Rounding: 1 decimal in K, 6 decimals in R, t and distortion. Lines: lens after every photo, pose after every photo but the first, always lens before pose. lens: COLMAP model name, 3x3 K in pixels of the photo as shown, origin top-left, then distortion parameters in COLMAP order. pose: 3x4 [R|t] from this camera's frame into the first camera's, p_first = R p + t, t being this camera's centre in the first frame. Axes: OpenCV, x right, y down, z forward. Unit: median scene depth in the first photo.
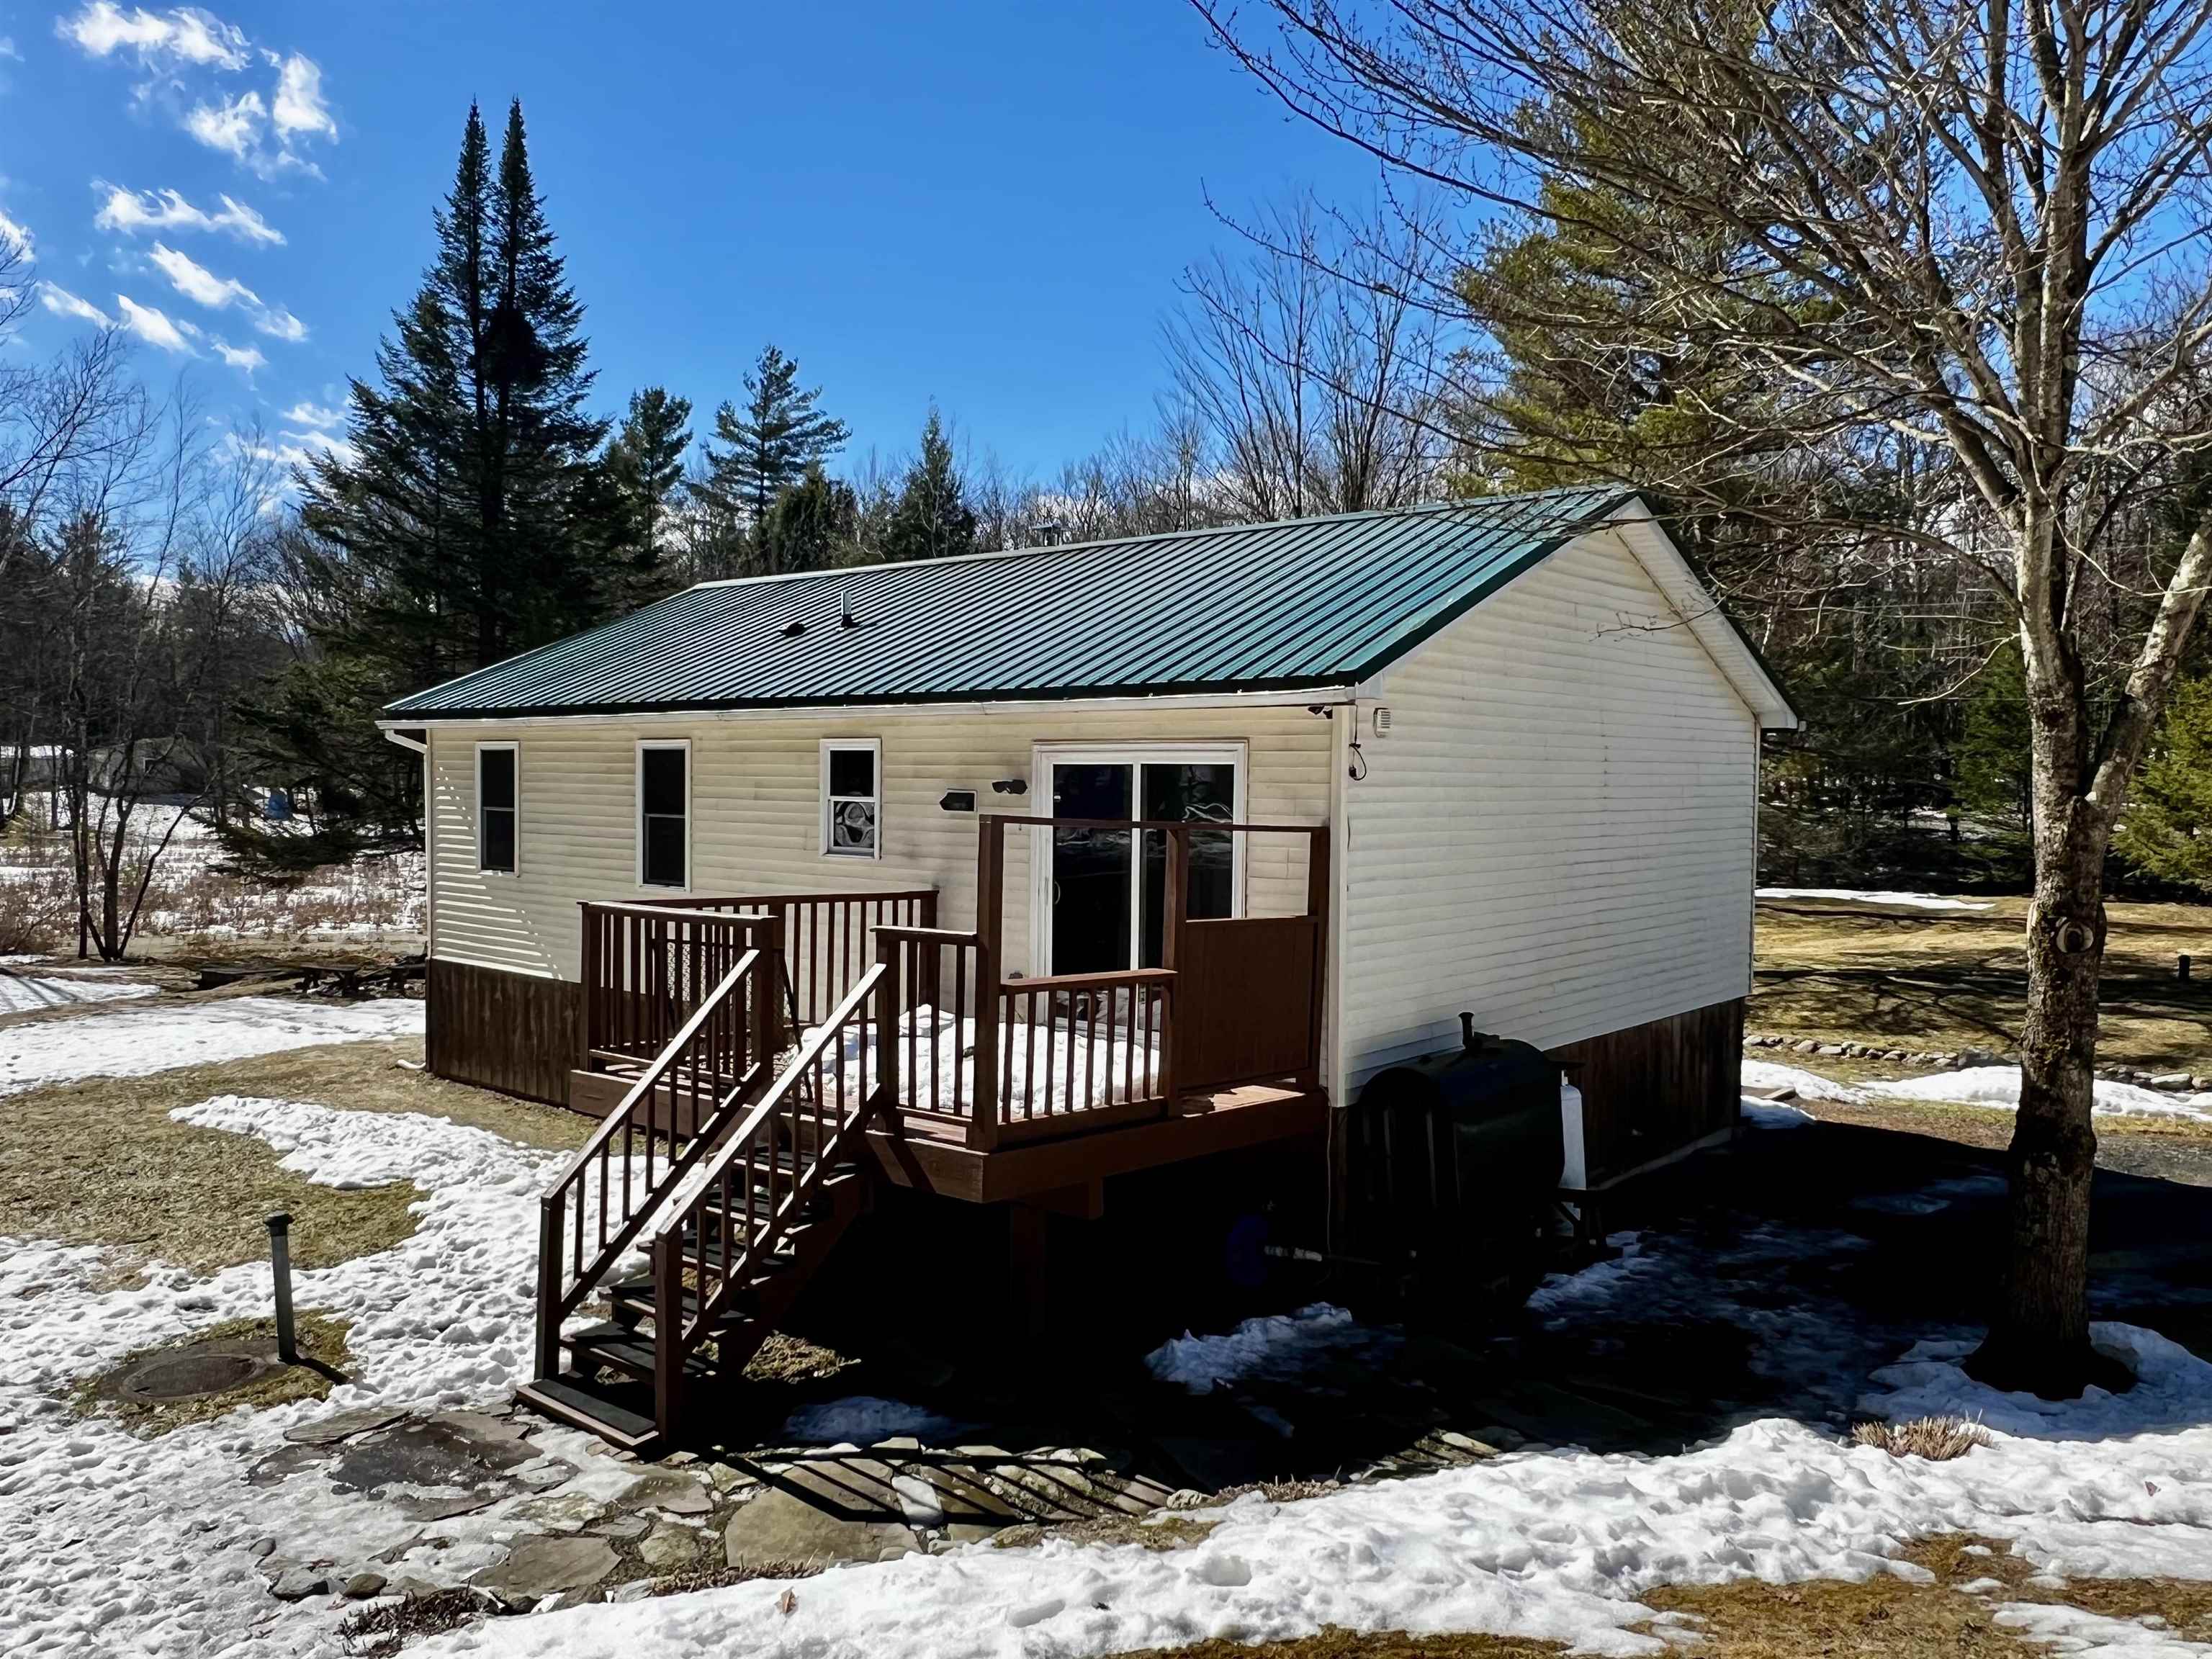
lens RADIAL K [[1622.1, 0, 1108.6], [0, 1622.1, 829.1], [0, 0, 1]] dist [-0.006695, -0.001838]
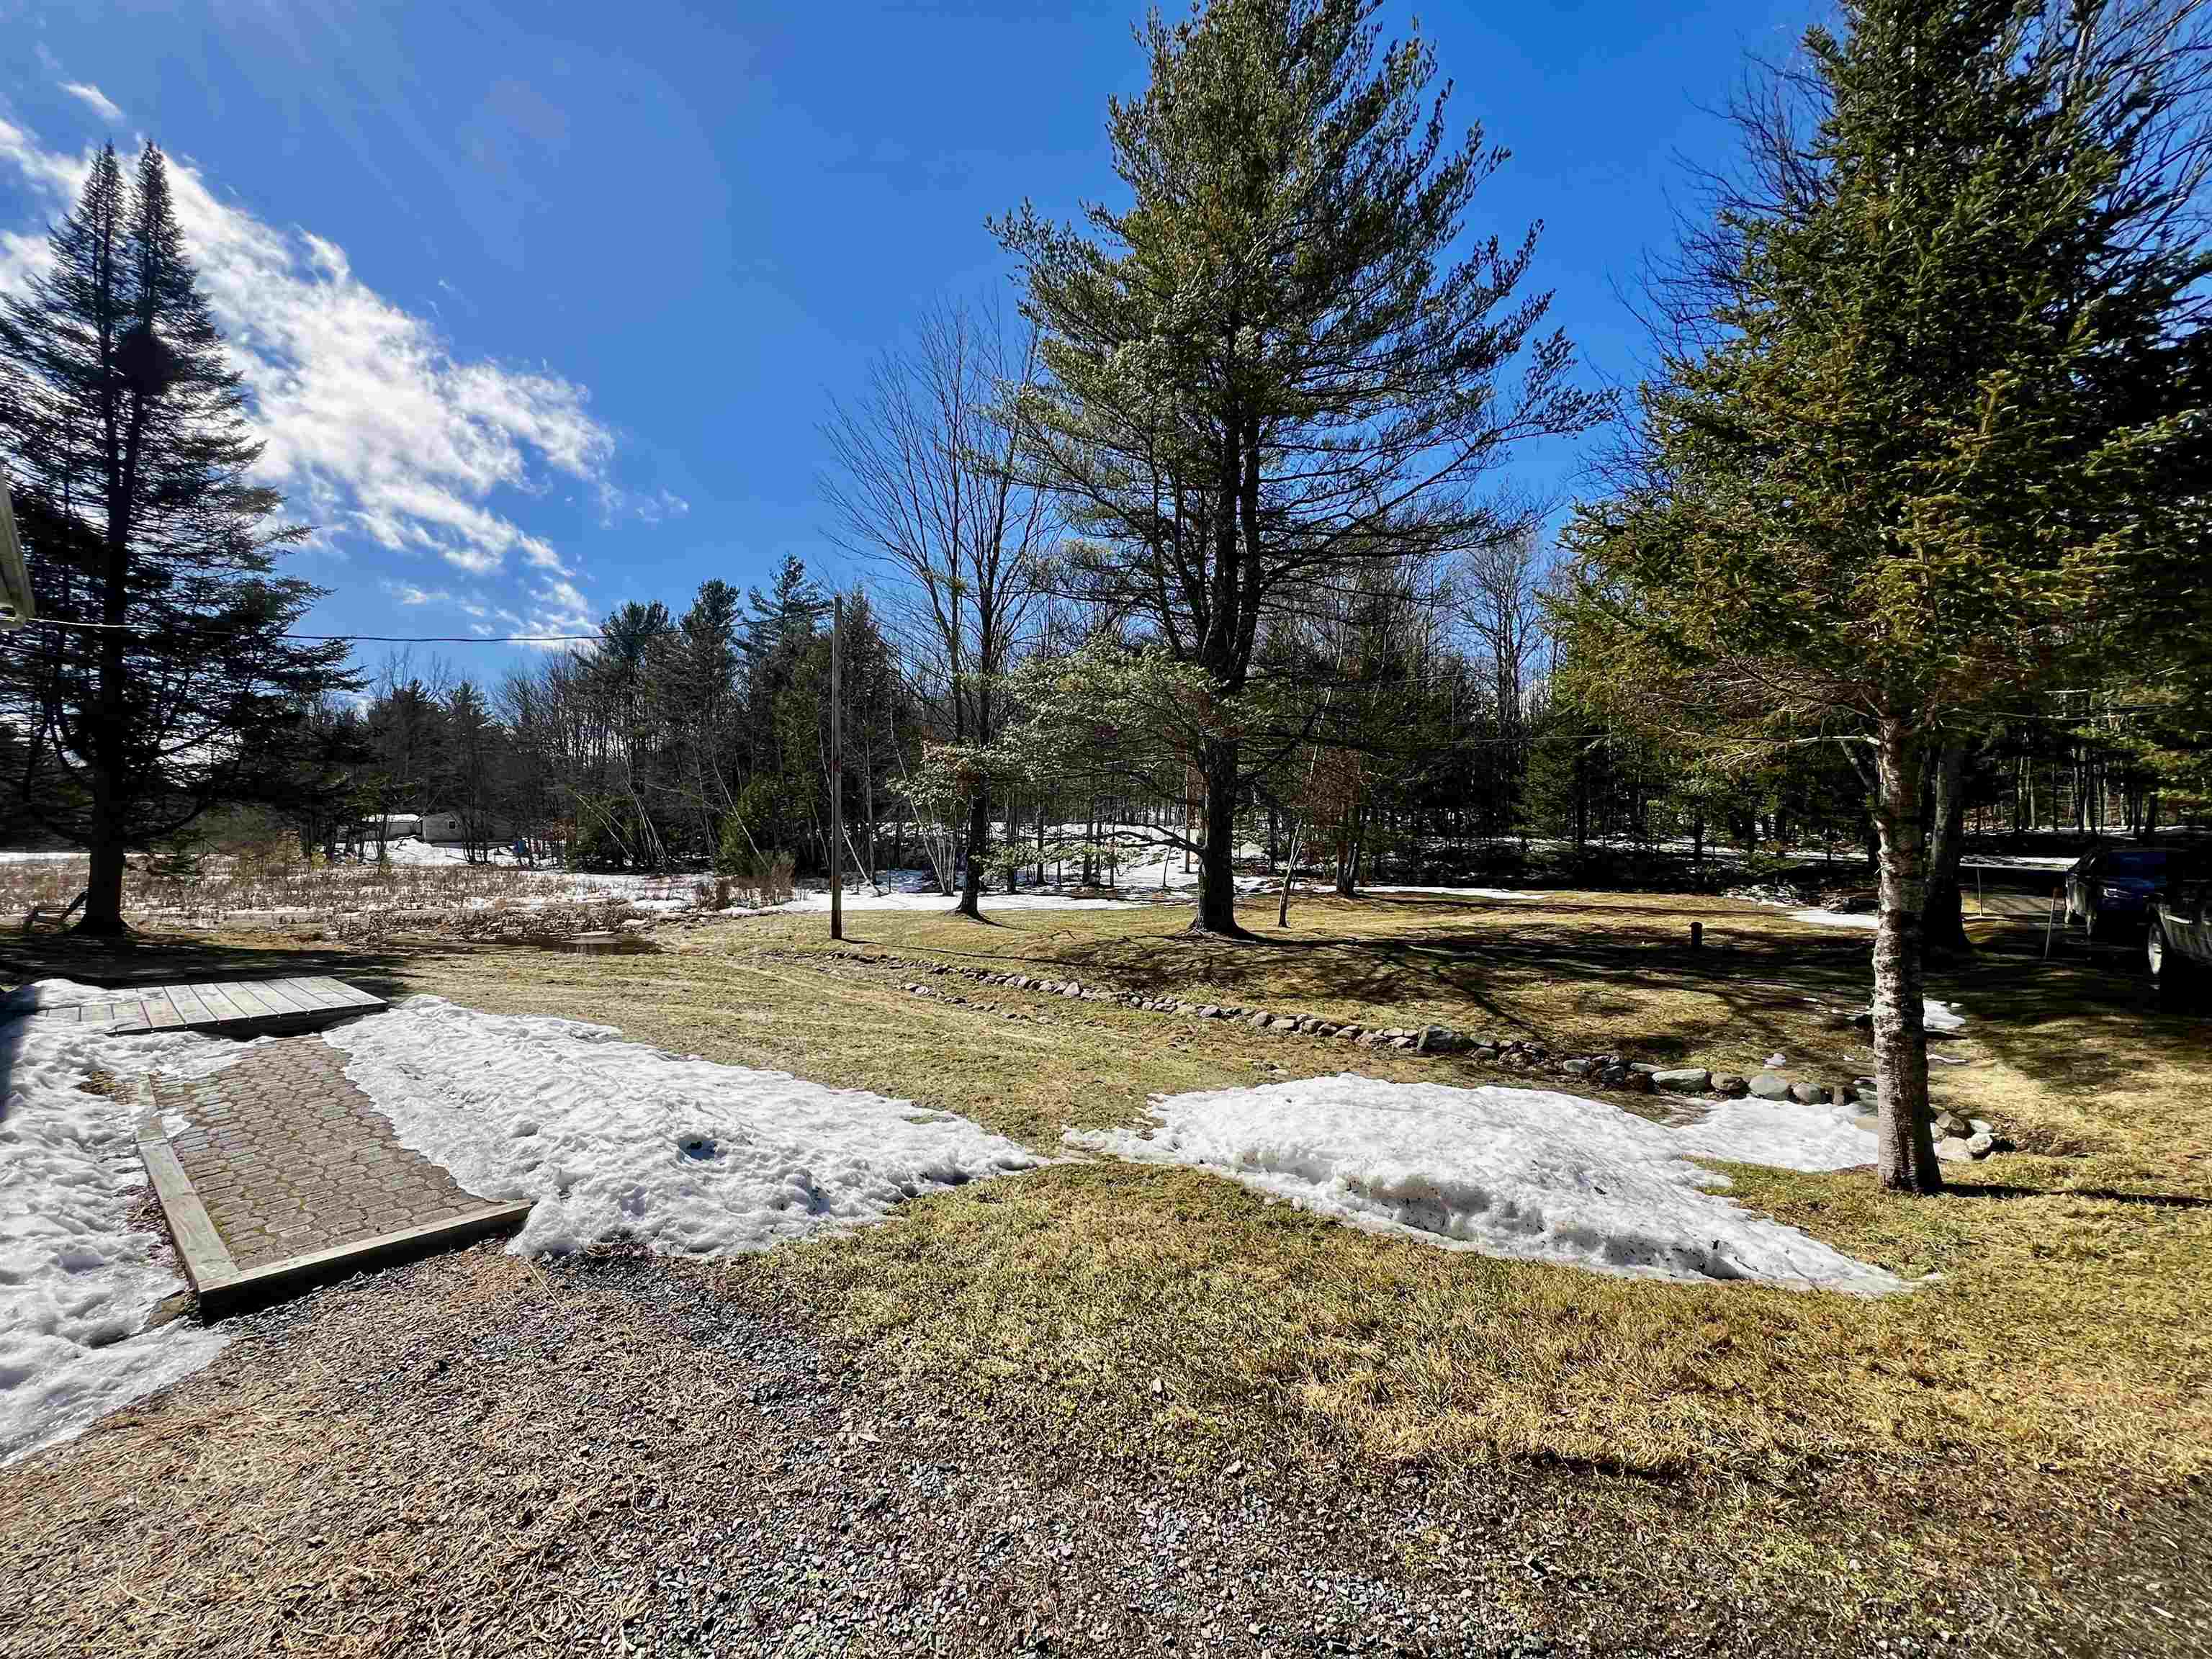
lens RADIAL K [[884.3, 0, 1100.0], [0, 884.3, 834.8], [0, 0, 1]] dist [-0.003426, -0.000194]
pose [[0.999970, 0.002275, -0.007375, 0.320947], [-0.002628, 0.998835, -0.048183, 0.054029], [0.007257, 0.048201, 0.998811, 0.480152]]
